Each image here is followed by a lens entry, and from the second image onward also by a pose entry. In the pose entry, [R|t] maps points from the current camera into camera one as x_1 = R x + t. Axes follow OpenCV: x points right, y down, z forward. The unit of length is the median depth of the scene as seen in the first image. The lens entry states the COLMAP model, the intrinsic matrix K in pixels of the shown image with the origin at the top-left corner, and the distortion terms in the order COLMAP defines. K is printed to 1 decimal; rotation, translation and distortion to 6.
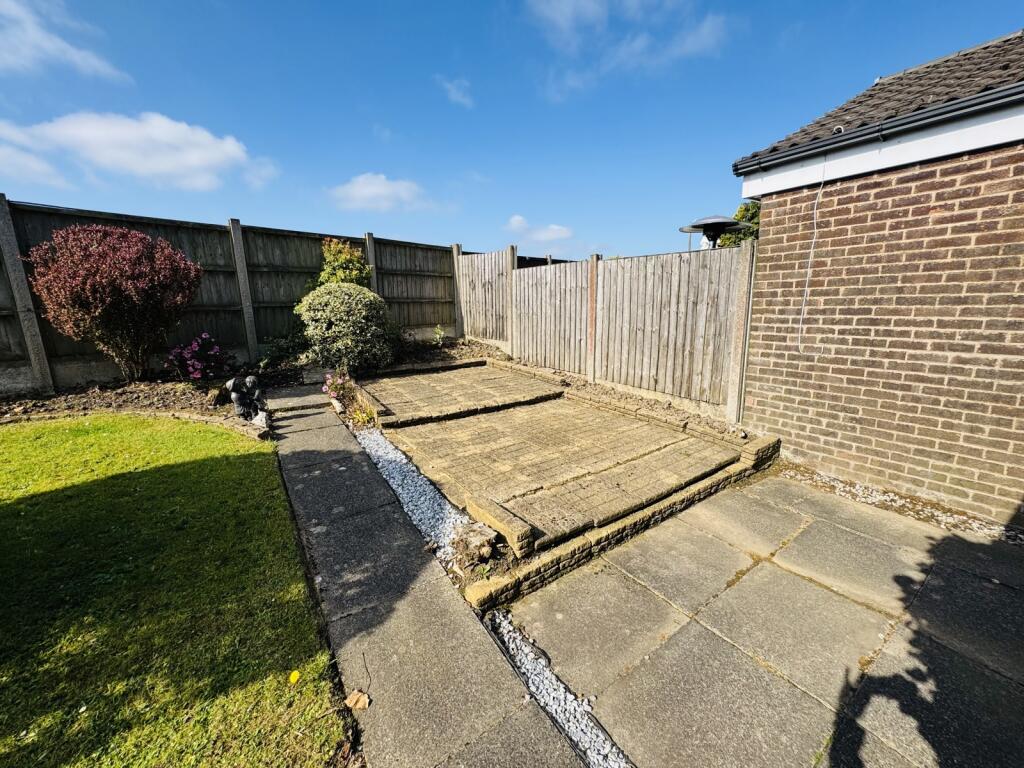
lens RADIAL K [[402.8, 0, 517.1], [0, 402.8, 385.7], [0, 0, 1]] dist [-0.000677, -0.000050]
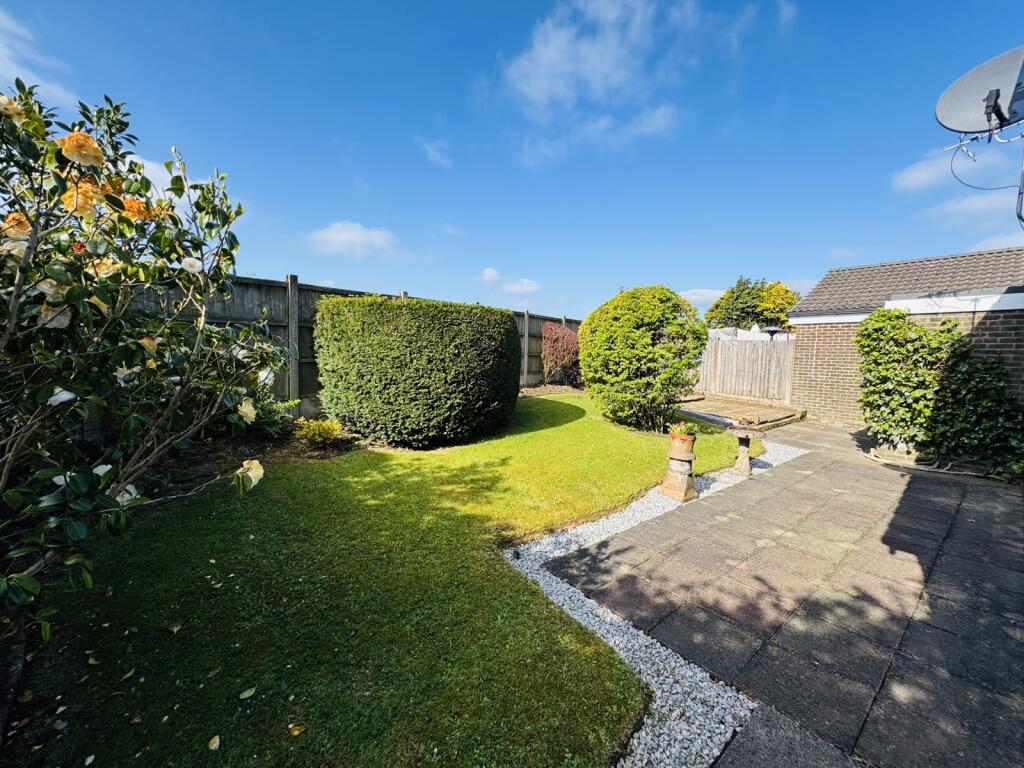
lens RADIAL K [[408.9, 0, 512.0], [0, 408.9, 384.0], [0, 0, 1]] dist [-0.000343, 0.000138]
pose [[0.996965, 0.031865, 0.071030, -1.372252], [-0.022912, 0.992082, -0.123481, 0.303446], [-0.074402, 0.121479, 0.989802, -1.439731]]
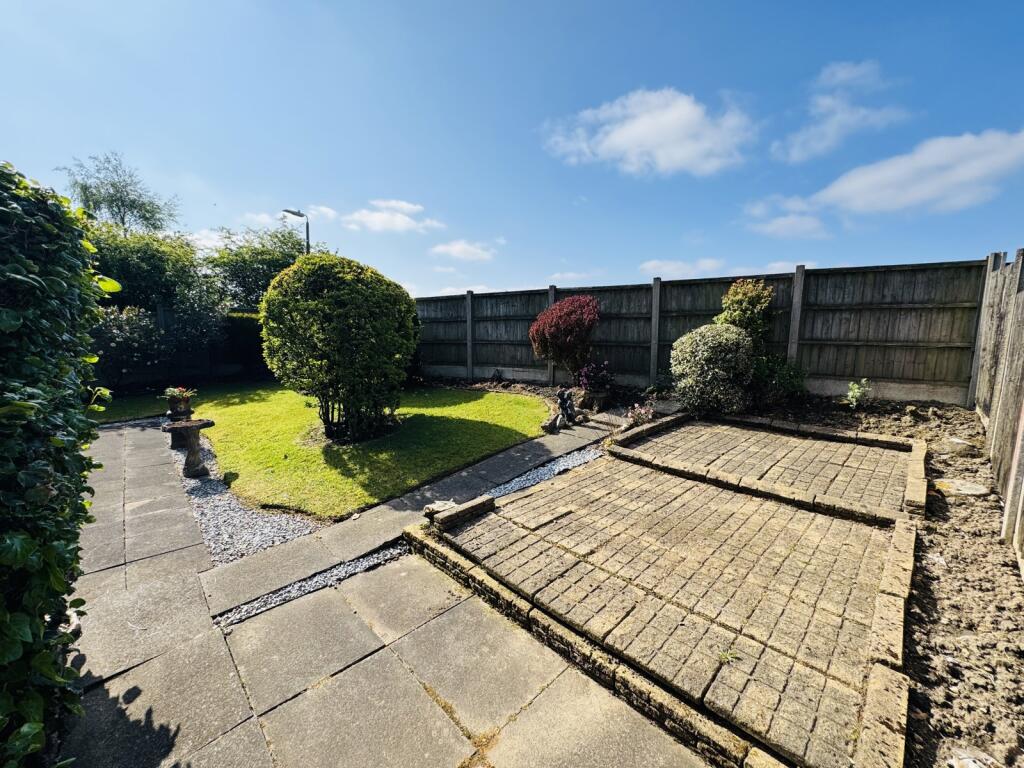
lens RADIAL K [[408.9, 0, 512.0], [0, 408.9, 384.0], [0, 0, 1]] dist [-0.000343, 0.000138]
pose [[0.150103, 0.135200, -0.979383, 0.697896], [-0.214722, 0.971419, 0.101191, -0.138804], [0.965072, 0.195105, 0.174843, 0.472272]]
